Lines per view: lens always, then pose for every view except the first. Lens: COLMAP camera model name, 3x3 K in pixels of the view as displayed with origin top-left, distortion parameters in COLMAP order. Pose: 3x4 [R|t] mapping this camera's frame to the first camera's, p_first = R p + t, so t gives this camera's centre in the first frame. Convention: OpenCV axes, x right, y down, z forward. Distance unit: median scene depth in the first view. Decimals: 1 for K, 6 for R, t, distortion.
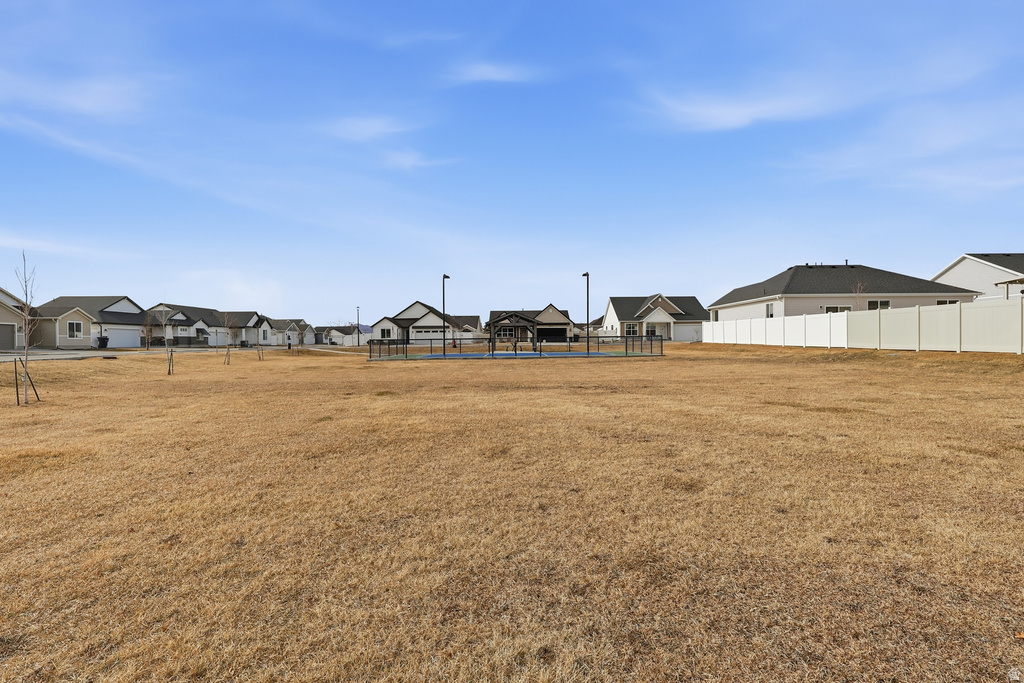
lens RADIAL K [[480.2, 0, 511.2], [0, 480.2, 343.4], [0, 0, 1]] dist [0.002824, 0.000222]
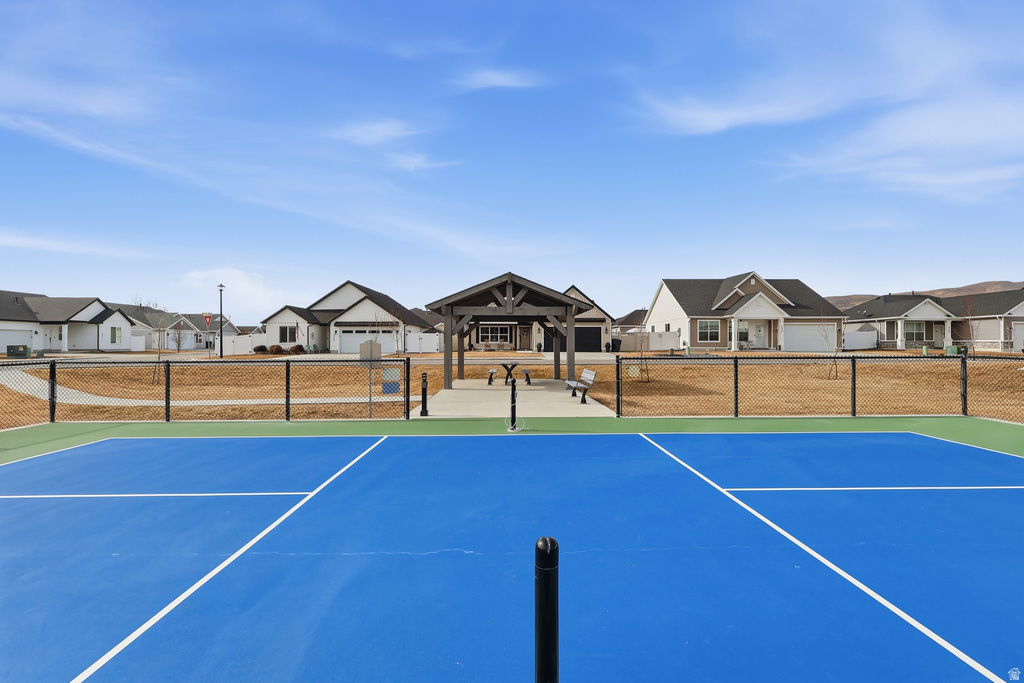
lens RADIAL K [[480.2, 0, 511.2], [0, 480.2, 343.4], [0, 0, 1]] dist [0.002824, 0.000222]
pose [[0.999946, 0.008349, -0.006133, 0.012741], [-0.008395, 0.999936, -0.007627, -0.007264], [0.006069, 0.007678, 0.999952, 0.413486]]
